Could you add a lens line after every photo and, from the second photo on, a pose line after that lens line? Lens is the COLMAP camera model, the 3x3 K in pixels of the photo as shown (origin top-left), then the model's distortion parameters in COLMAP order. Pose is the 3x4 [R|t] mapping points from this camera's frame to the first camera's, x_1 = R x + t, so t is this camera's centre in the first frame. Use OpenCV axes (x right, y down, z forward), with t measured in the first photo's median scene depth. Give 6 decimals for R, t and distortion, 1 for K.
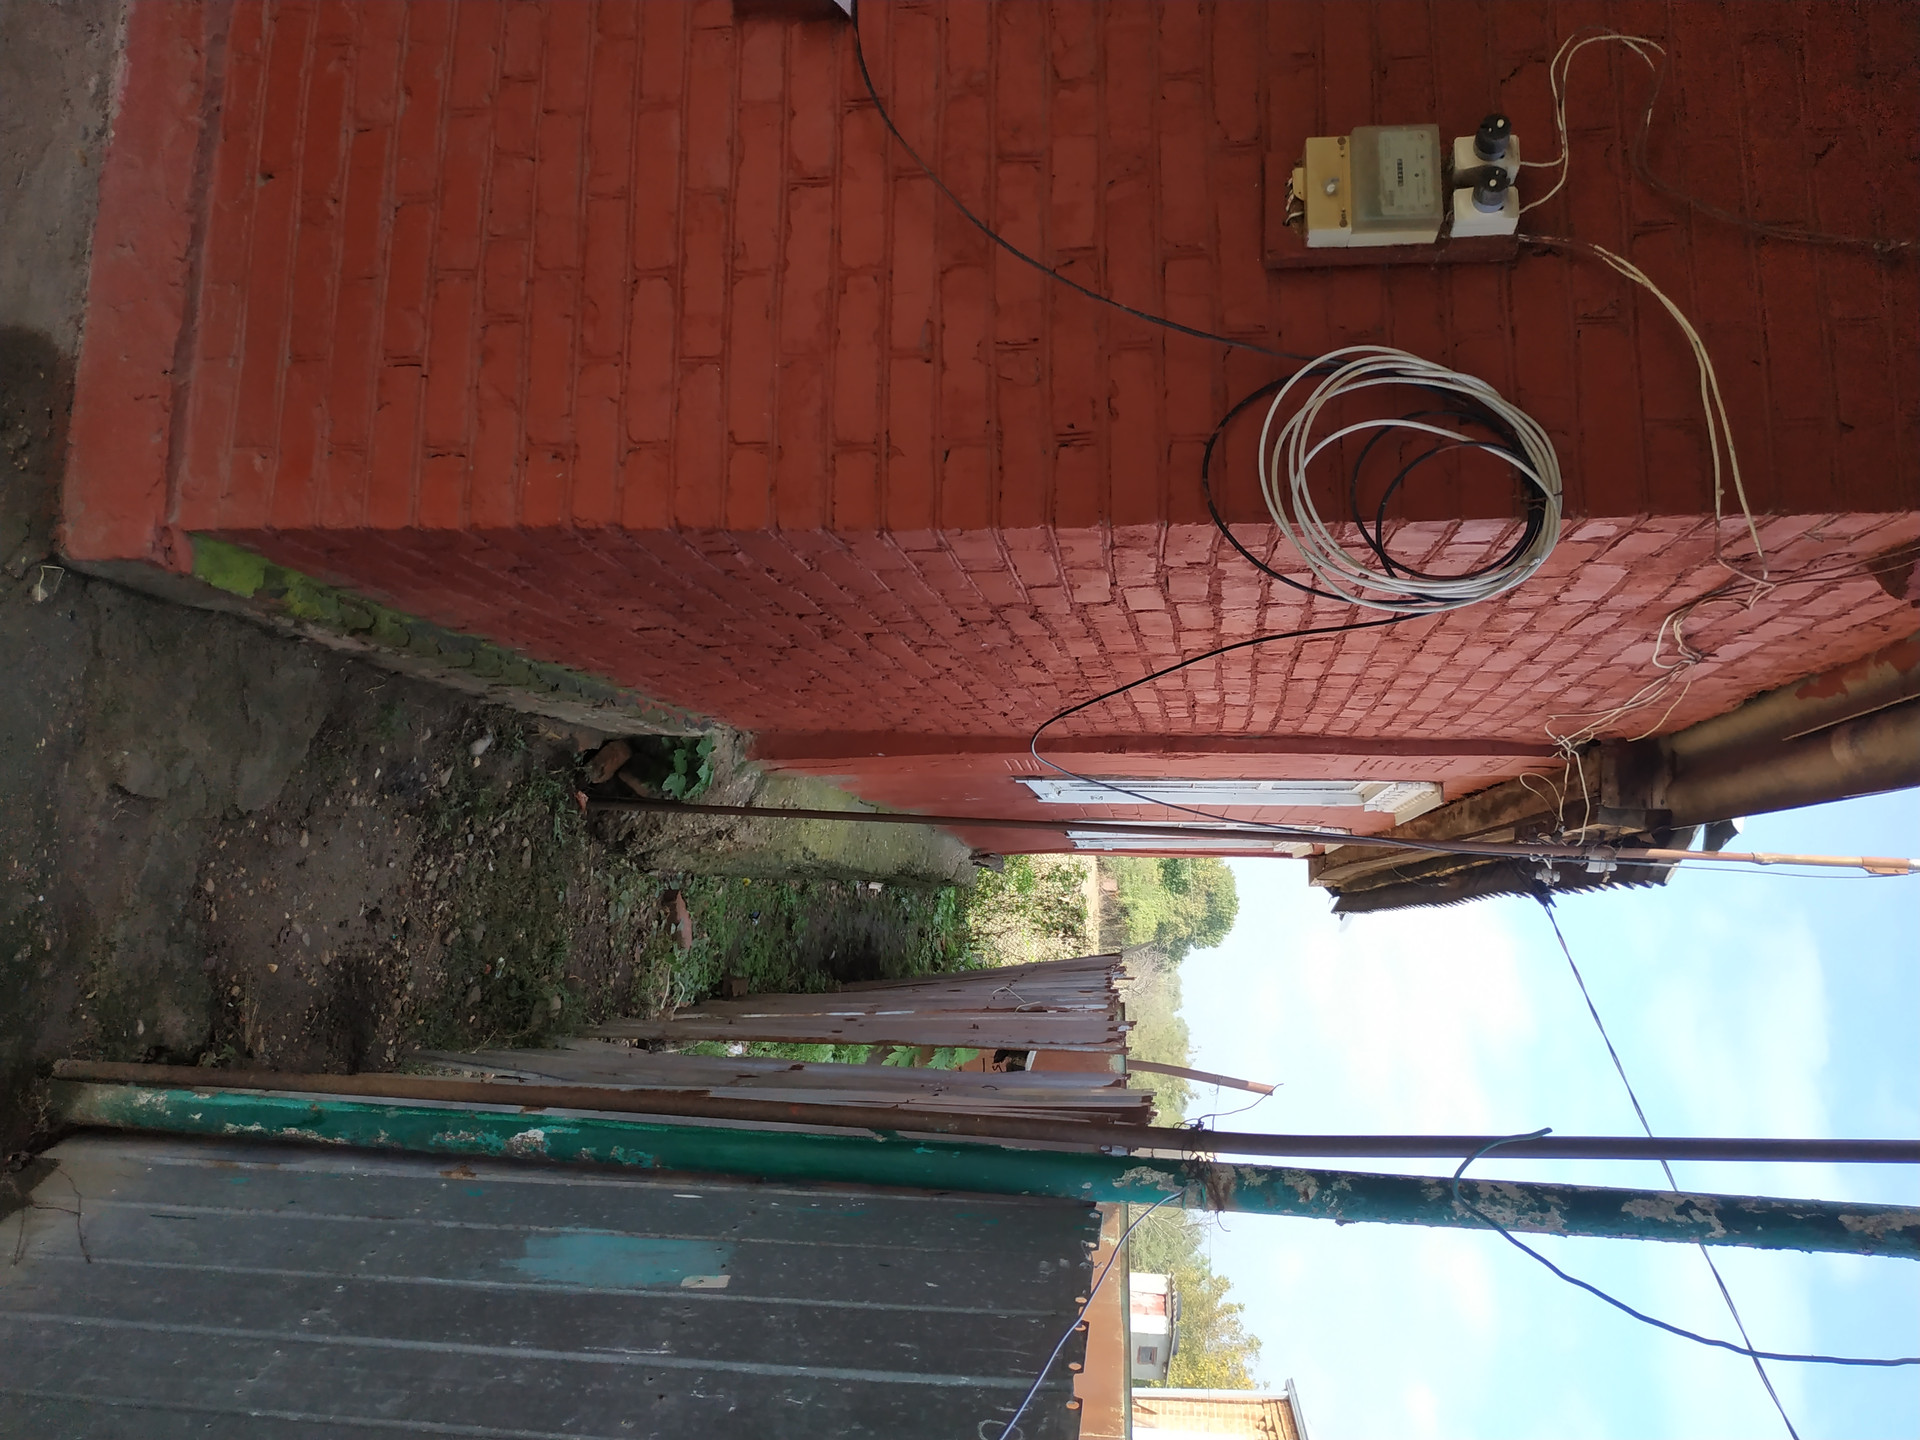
lens RADIAL K [[1398.9, 0, 951.1], [0, 1398.9, 709.8], [0, 0, 1]] dist [0.018009, -0.033575]
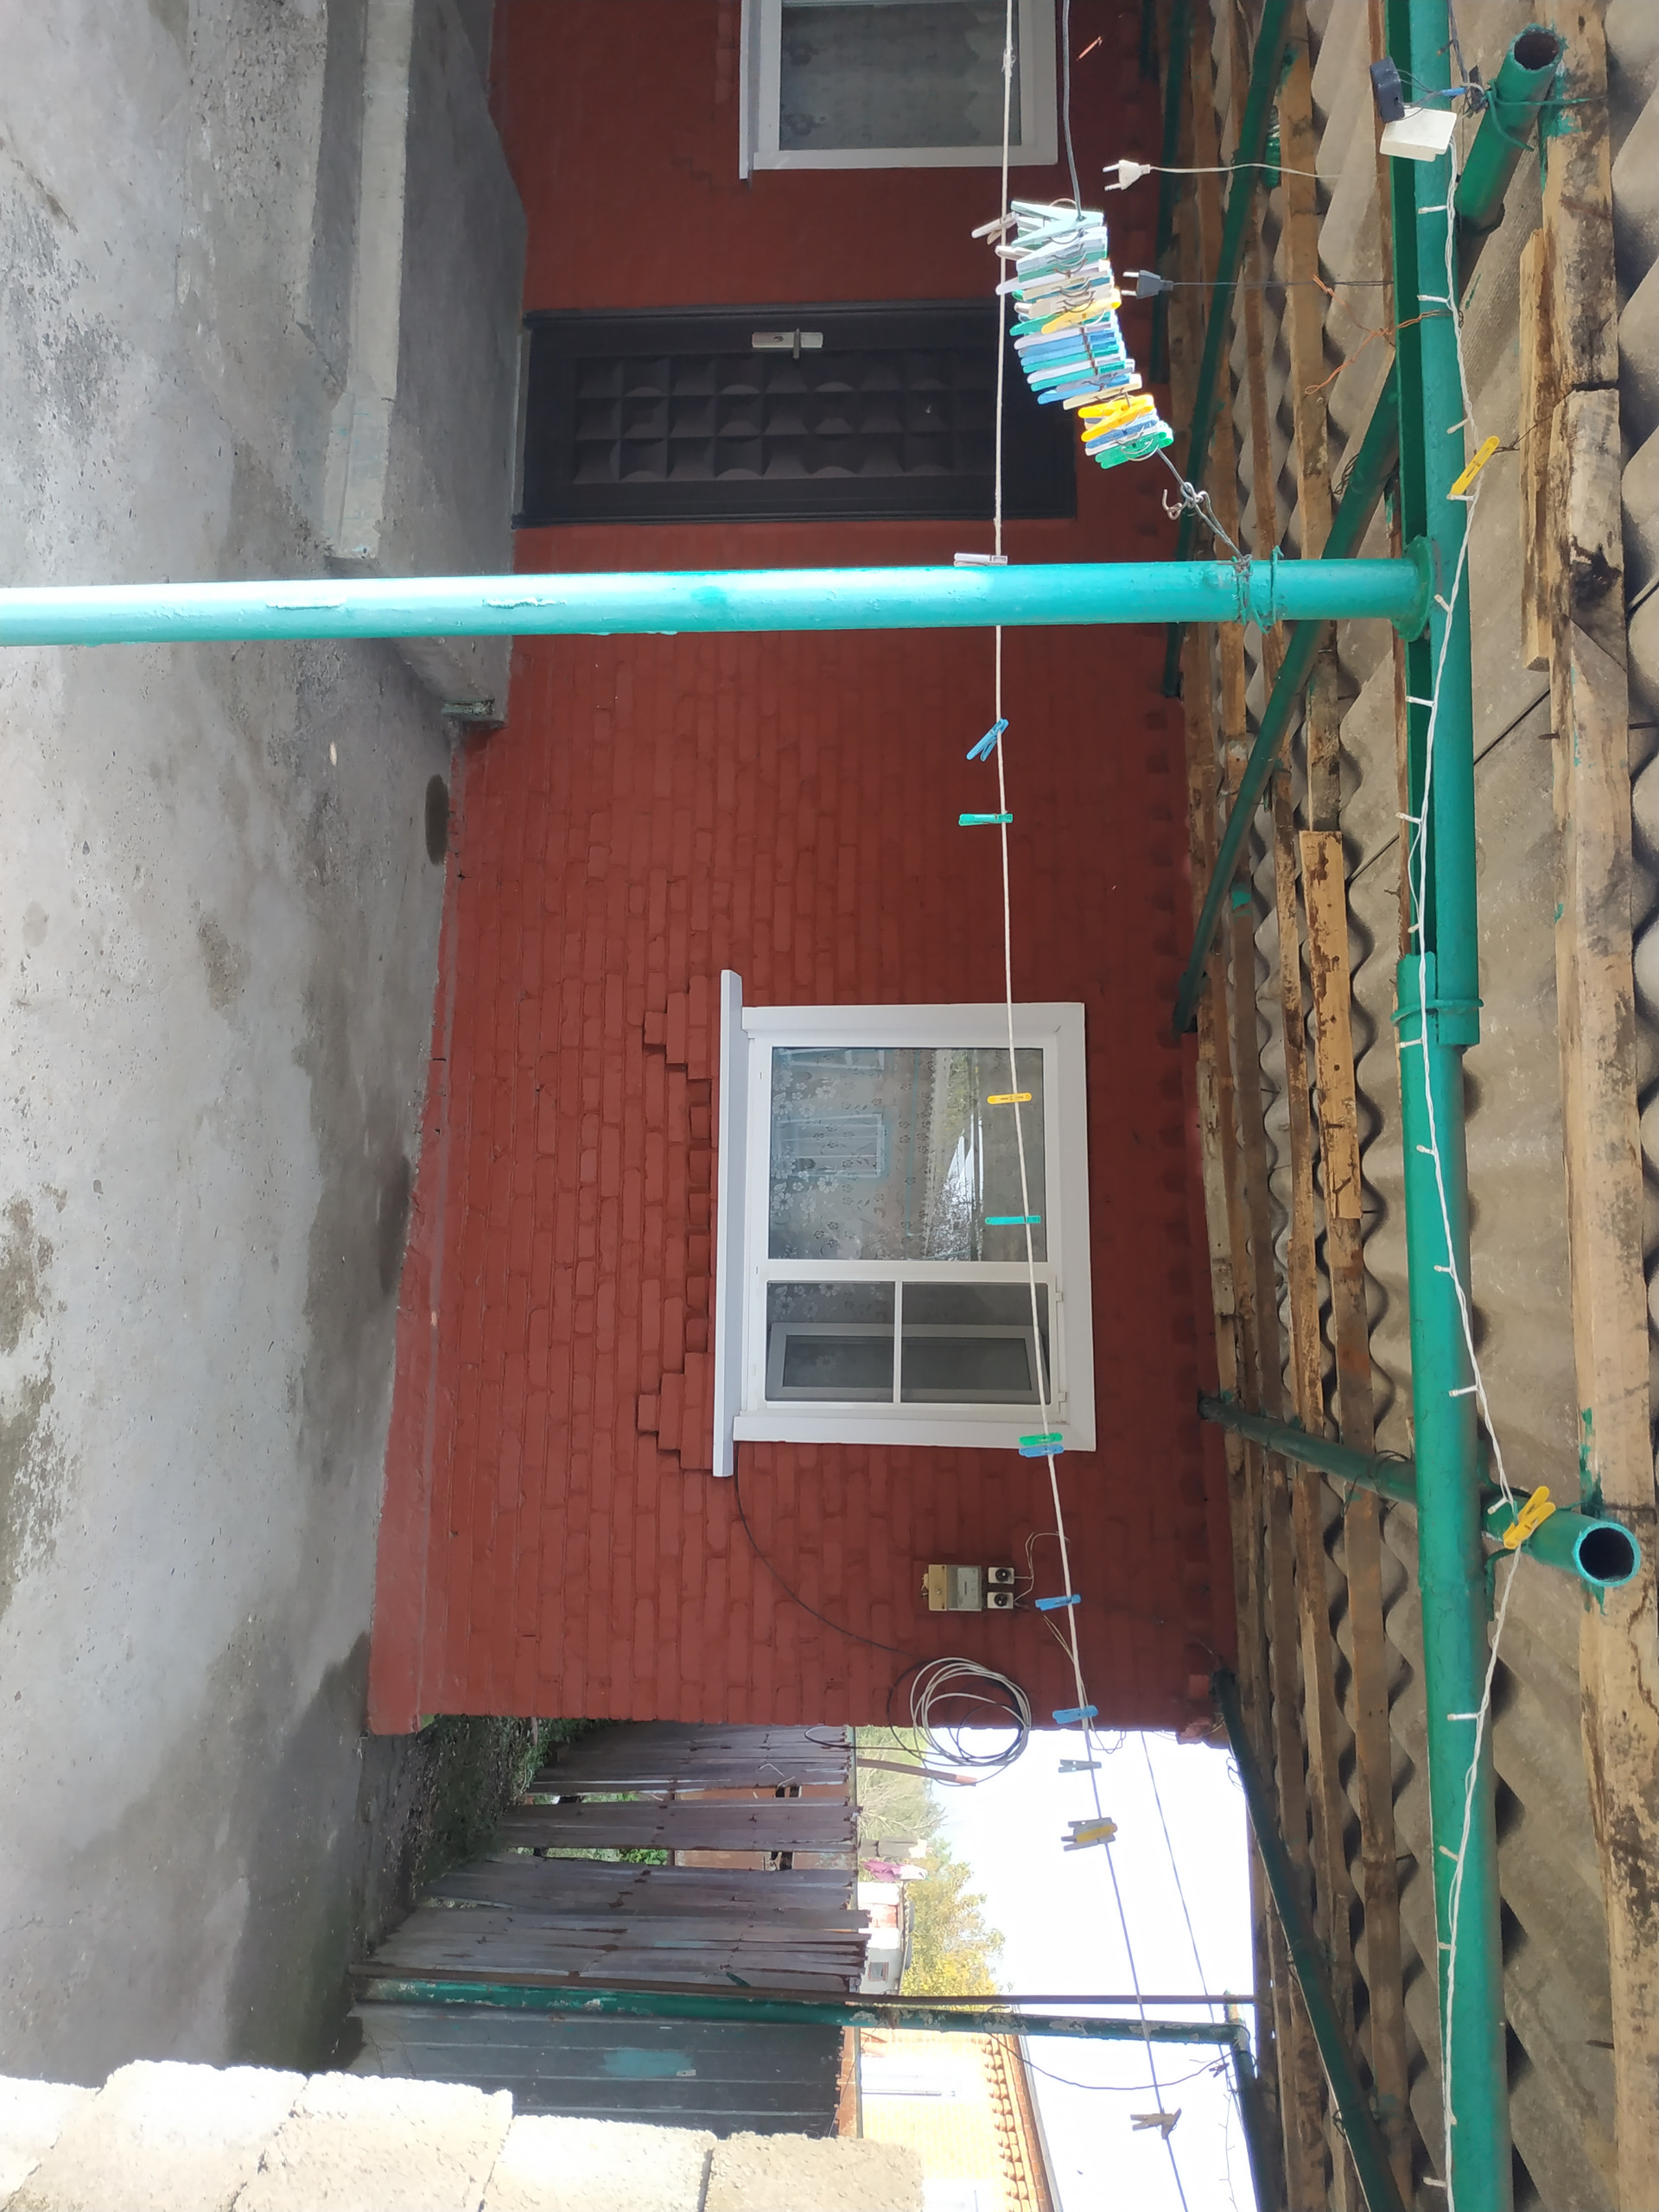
lens RADIAL K [[1611.7, 0, 817.5], [0, 1611.7, 1104.1], [0, 0, 1]] dist [0.018009, -0.033575]
pose [[0.994997, 0.005785, 0.099738, -0.203487], [-0.000528, 0.998613, -0.052647, -0.979343], [-0.099904, 0.052331, 0.993620, -1.656371]]
